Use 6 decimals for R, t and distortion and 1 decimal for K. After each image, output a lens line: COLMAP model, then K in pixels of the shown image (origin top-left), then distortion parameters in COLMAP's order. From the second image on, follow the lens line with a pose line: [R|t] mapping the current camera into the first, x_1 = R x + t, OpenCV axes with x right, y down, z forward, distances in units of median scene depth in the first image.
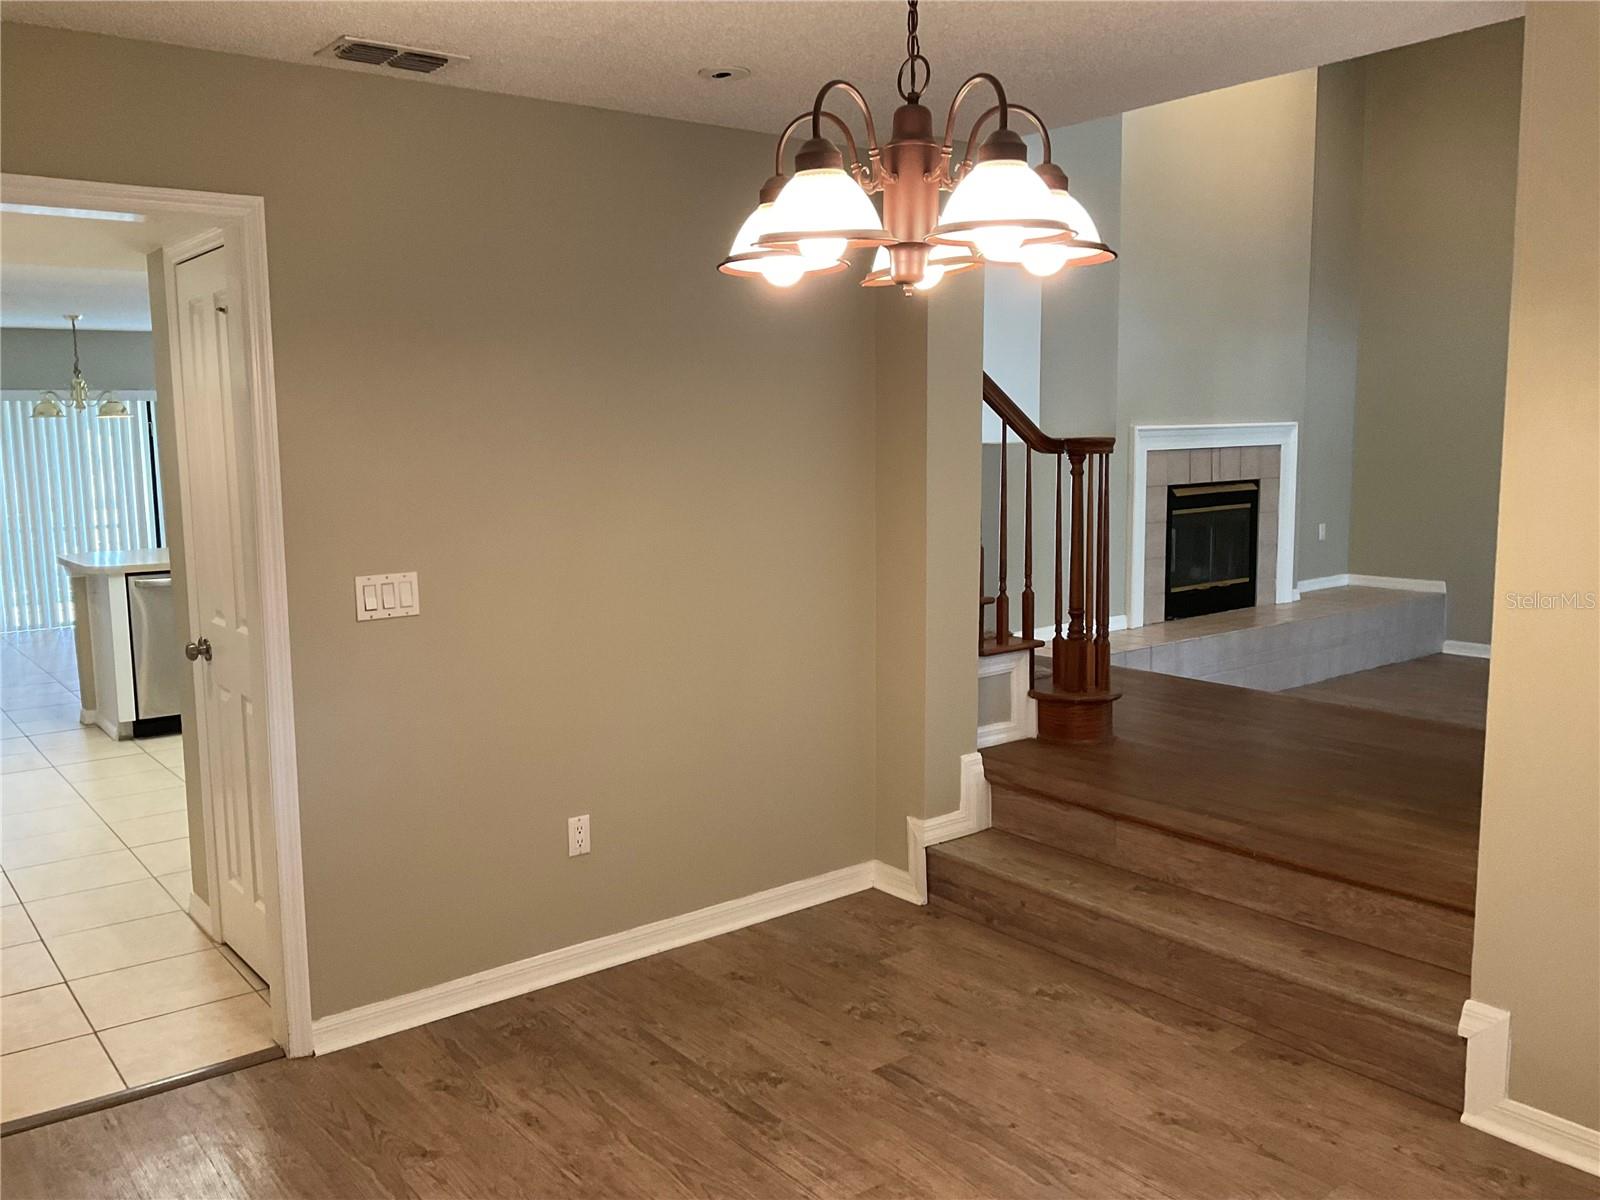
lens RADIAL K [[1331.8, 0, 803.8], [0, 1331.8, 592.5], [0, 0, 1]] dist [0.077731, -0.154955]
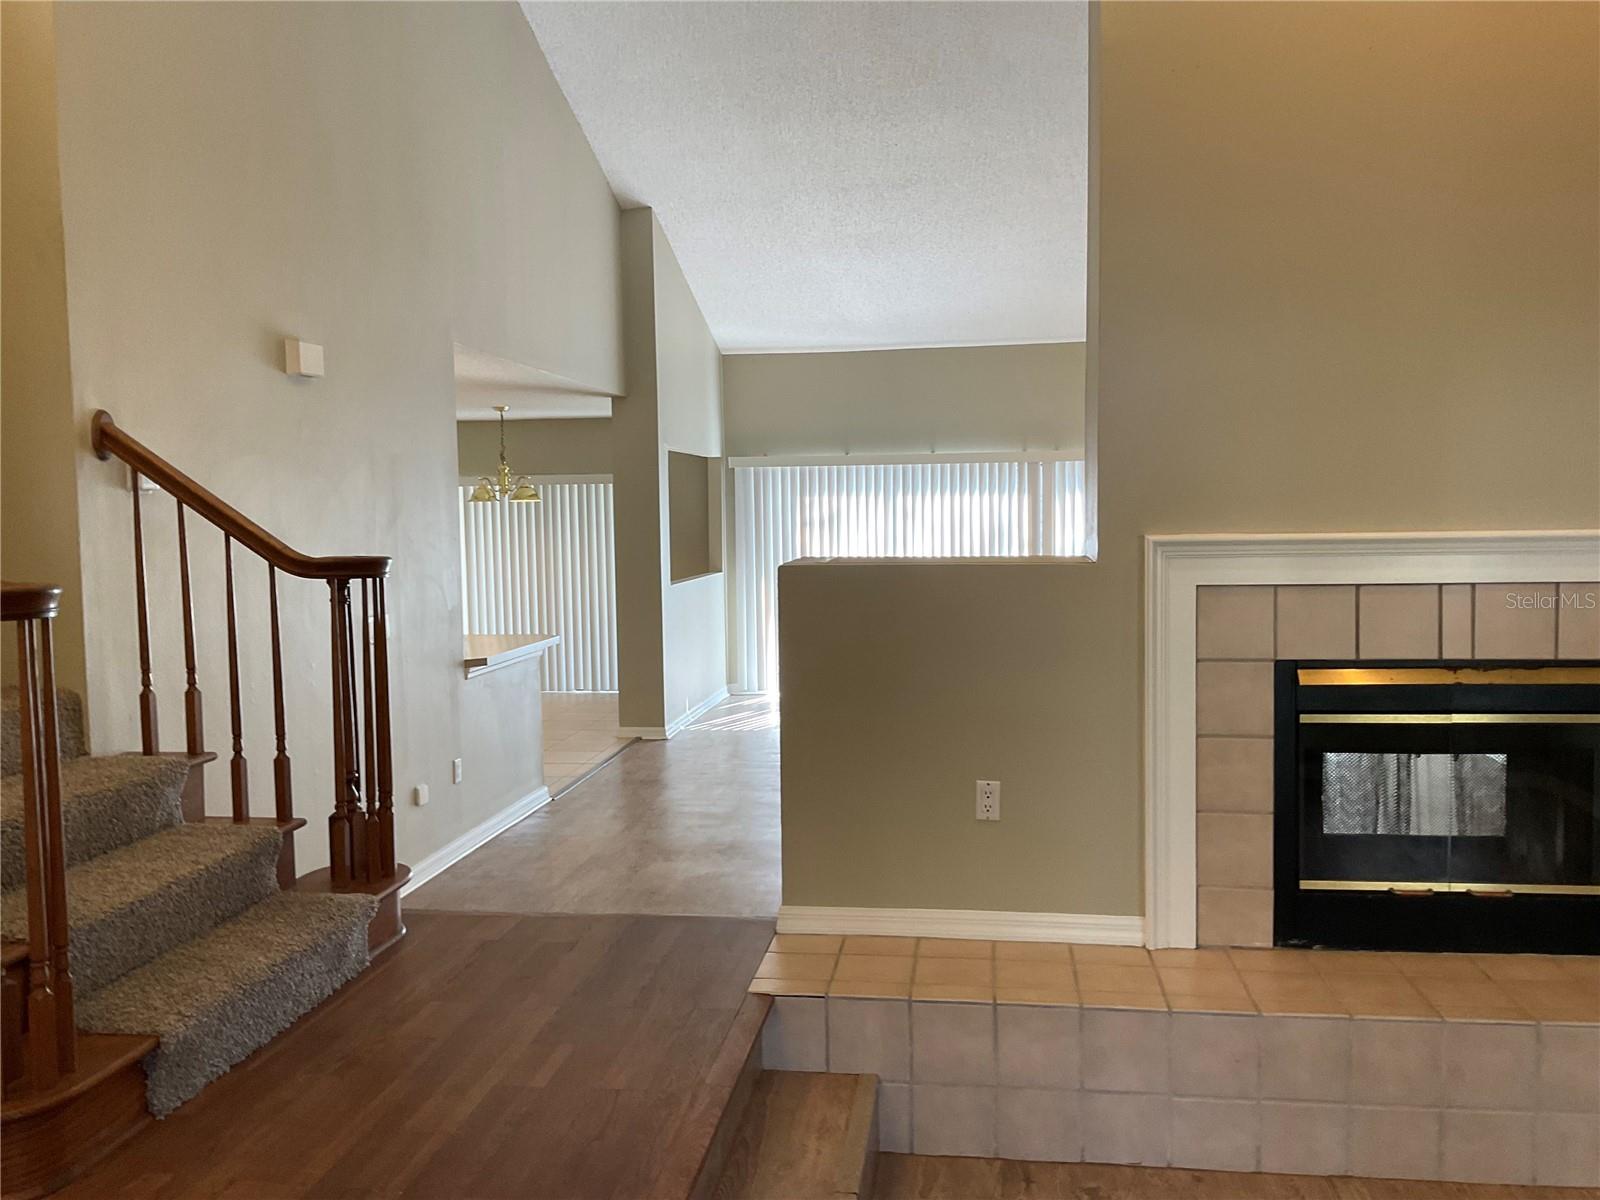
lens RADIAL K [[1331.8, 0, 803.8], [0, 1331.8, 592.5], [0, 0, 1]] dist [0.077731, -0.154955]
pose [[0.697683, 0.054197, -0.714354, 0.484636], [-0.096381, 0.995170, -0.018629, -0.077766], [0.709894, 0.081847, 0.699537, 0.544807]]
